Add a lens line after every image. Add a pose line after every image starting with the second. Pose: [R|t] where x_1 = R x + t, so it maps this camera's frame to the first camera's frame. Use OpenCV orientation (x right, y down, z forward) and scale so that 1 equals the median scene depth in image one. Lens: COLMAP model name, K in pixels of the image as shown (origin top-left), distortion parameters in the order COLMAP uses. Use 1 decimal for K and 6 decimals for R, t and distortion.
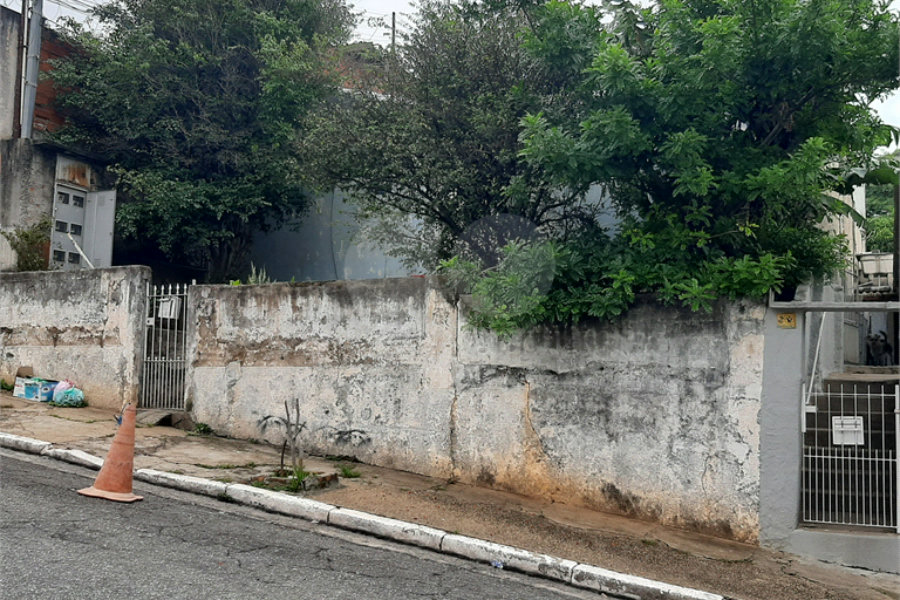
lens RADIAL K [[907.2, 0, 450.0], [0, 907.2, 300.0], [0, 0, 1]] dist [0.130413, -0.327549]
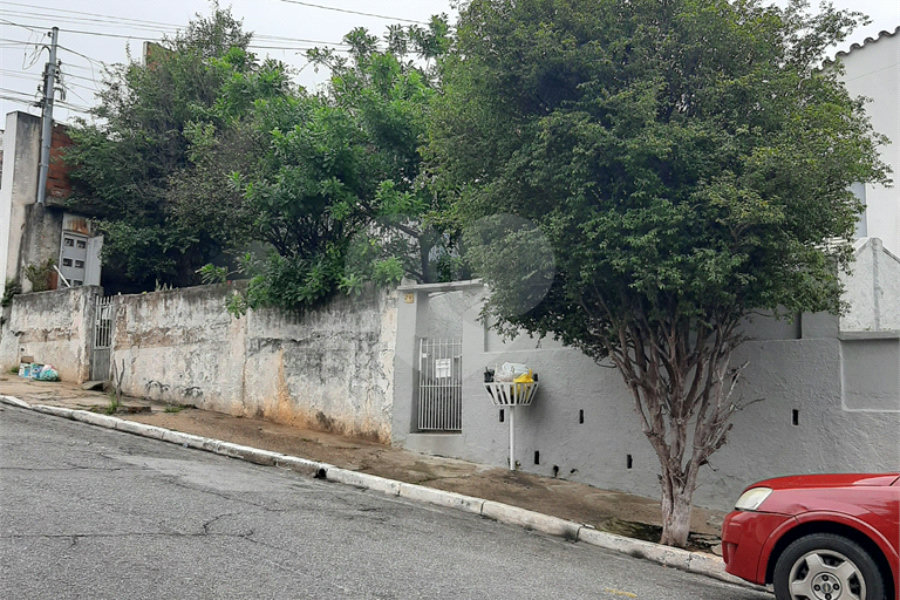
lens RADIAL K [[907.2, 0, 450.0], [0, 907.2, 300.0], [0, 0, 1]] dist [0.130413, -0.327549]
pose [[0.979585, -0.033502, -0.198217, 0.690431], [0.025262, 0.998714, -0.043954, 0.088405], [0.199435, 0.038049, 0.979172, -0.438183]]
